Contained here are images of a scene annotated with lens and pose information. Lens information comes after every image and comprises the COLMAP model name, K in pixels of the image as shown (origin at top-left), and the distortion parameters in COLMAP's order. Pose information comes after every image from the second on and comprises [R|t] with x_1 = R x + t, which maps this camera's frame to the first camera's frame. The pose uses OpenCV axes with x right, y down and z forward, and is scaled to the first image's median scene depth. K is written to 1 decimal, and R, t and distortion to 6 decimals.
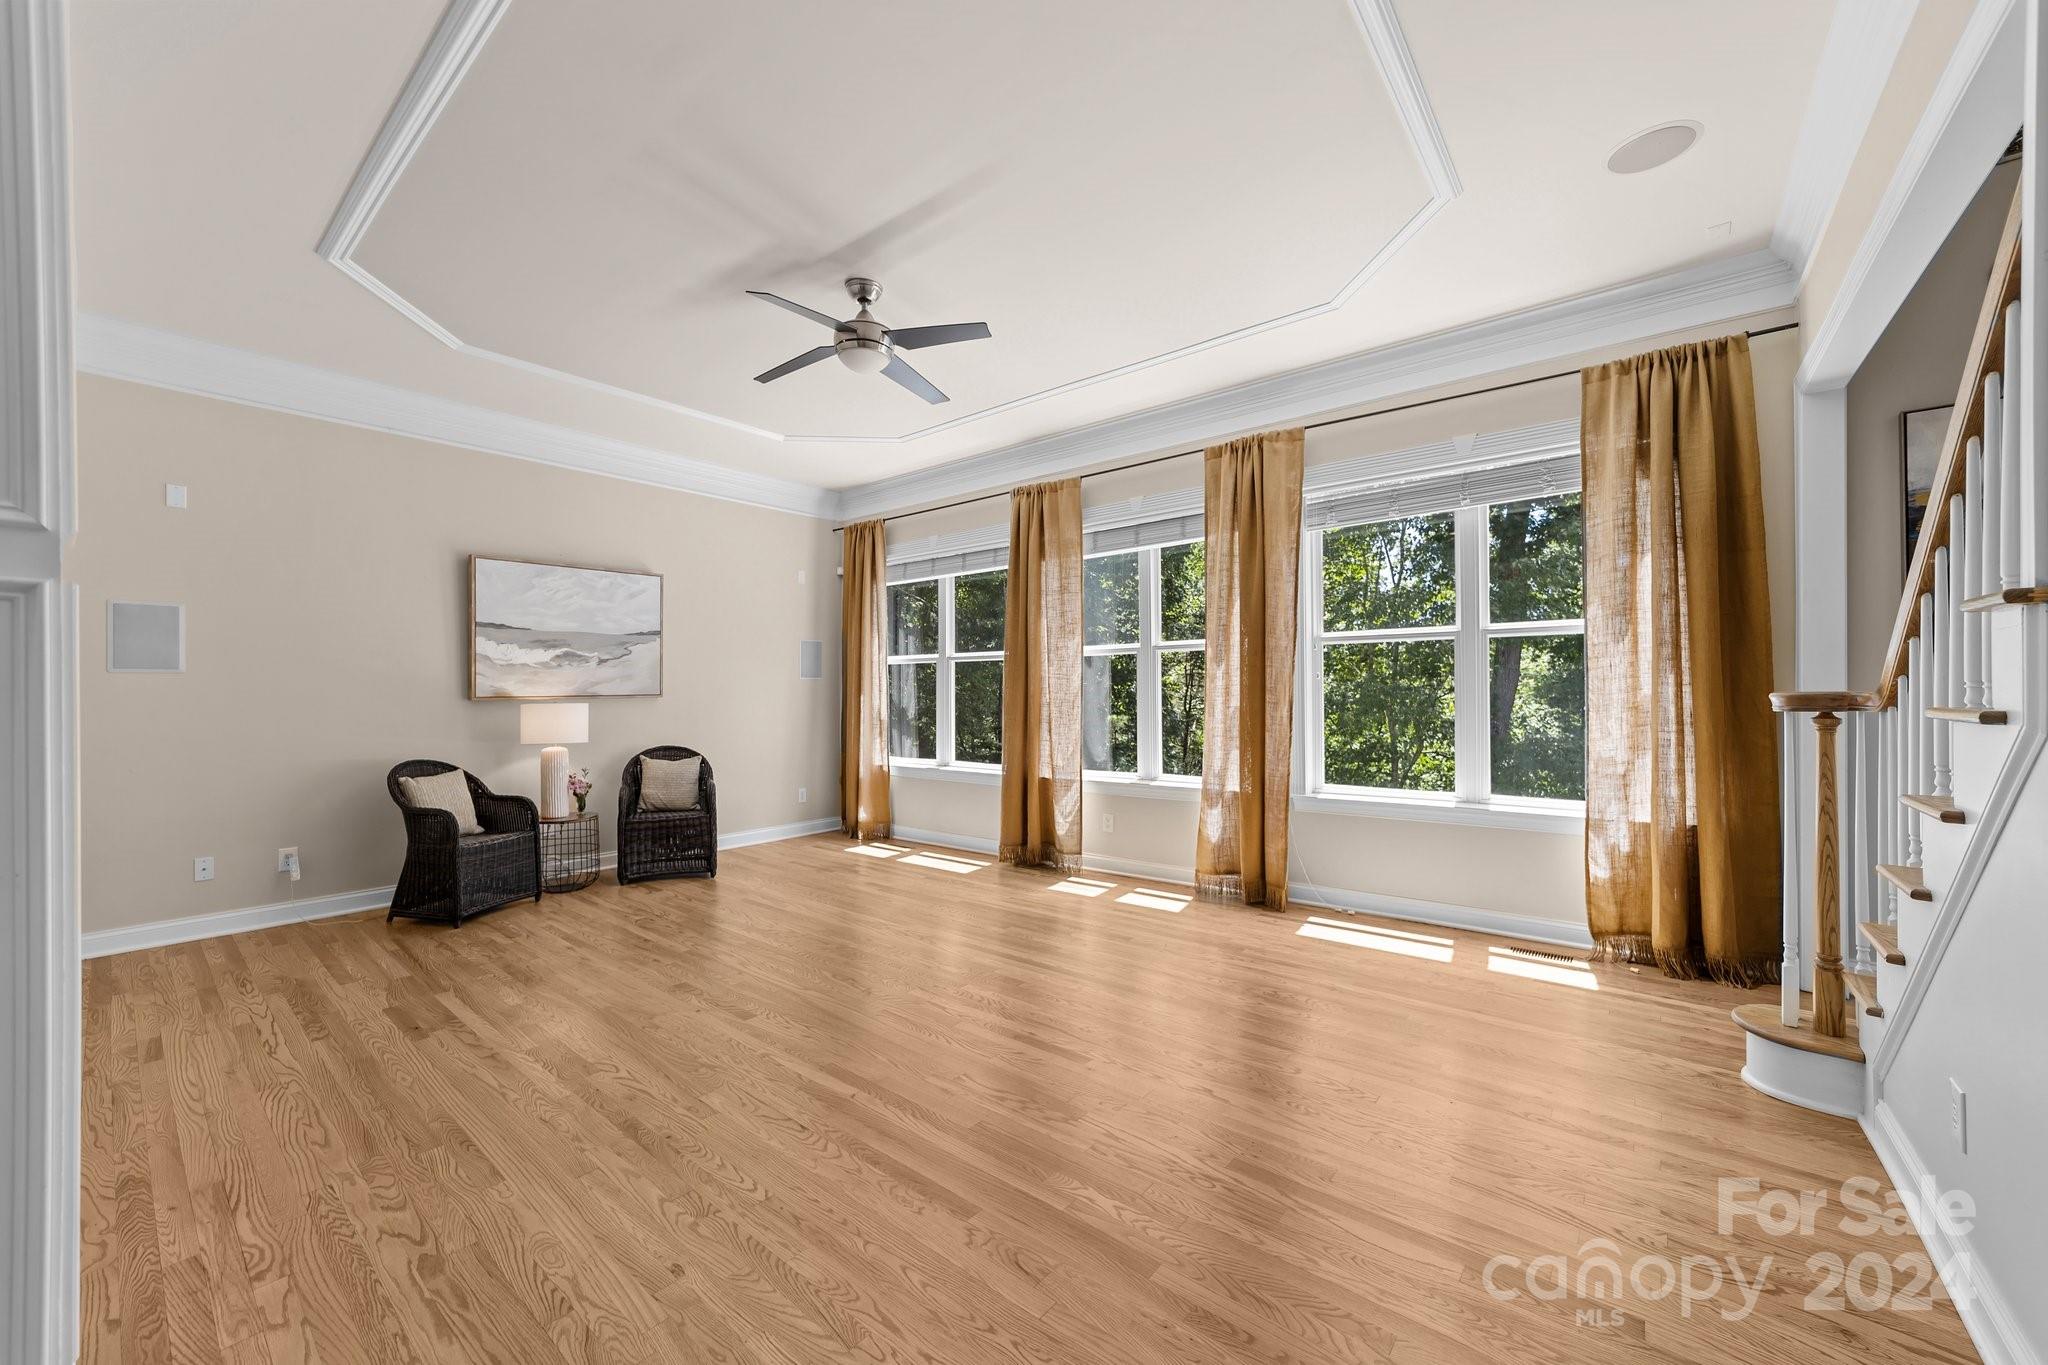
lens RADIAL K [[786.1, 0, 1021.4], [0, 786.1, 685.5], [0, 0, 1]] dist [-0.017740, 0.008242]
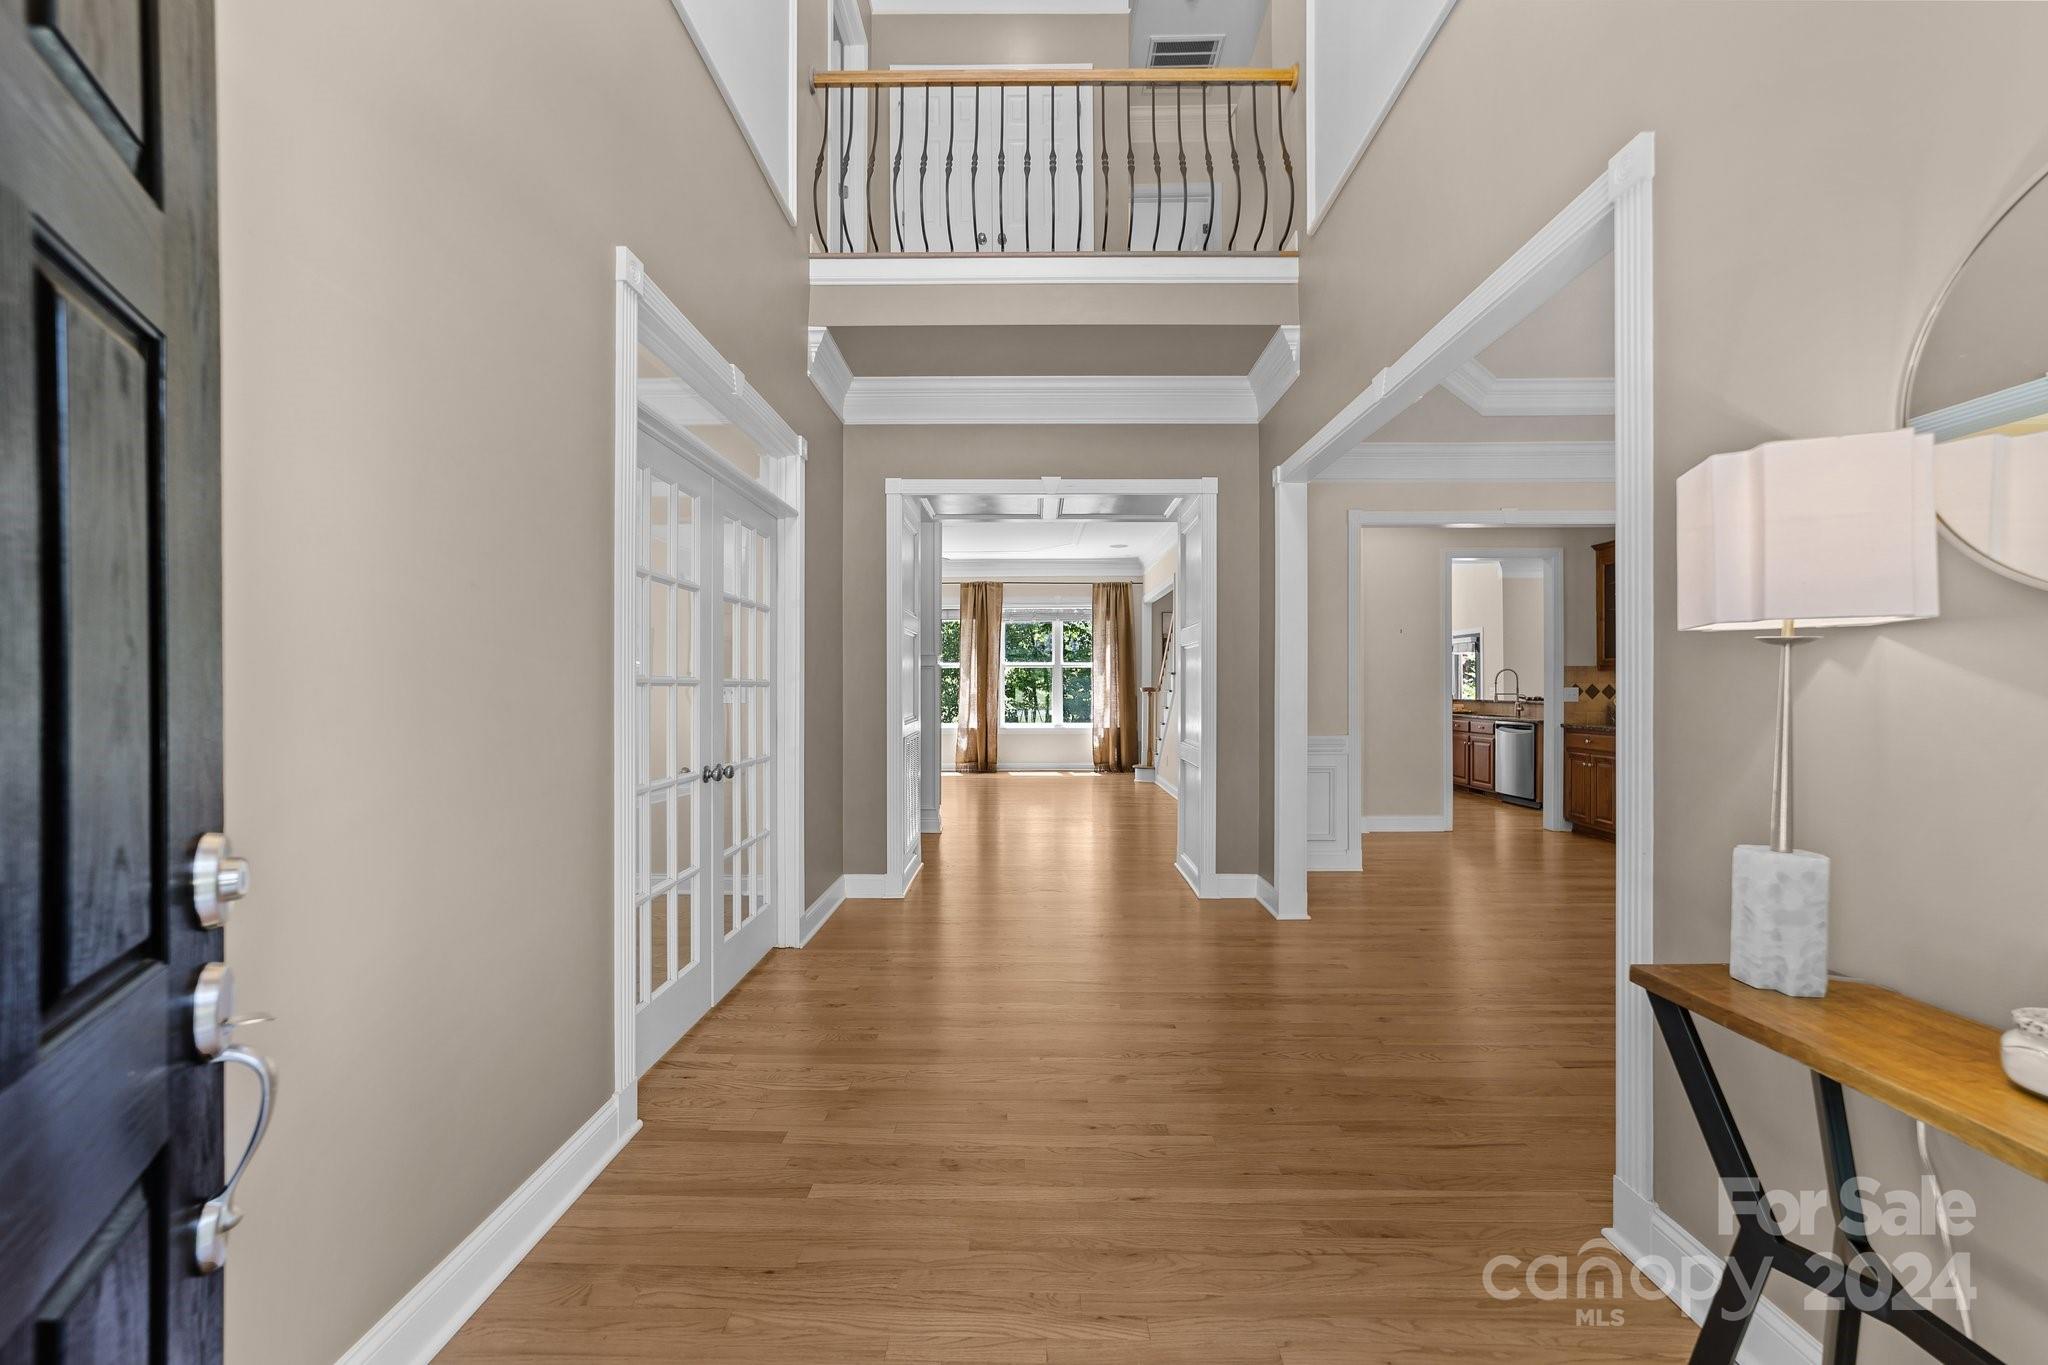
lens RADIAL K [[810.5, 0, 1024.0], [0, 810.5, 682.5], [0, 0, 1]] dist [-0.001225, -0.000031]
pose [[0.781077, 0.009140, 0.624368, -1.481363], [-0.009938, 0.999948, -0.002205, -0.000178], [-0.624355, -0.004482, 0.781127, -1.326999]]
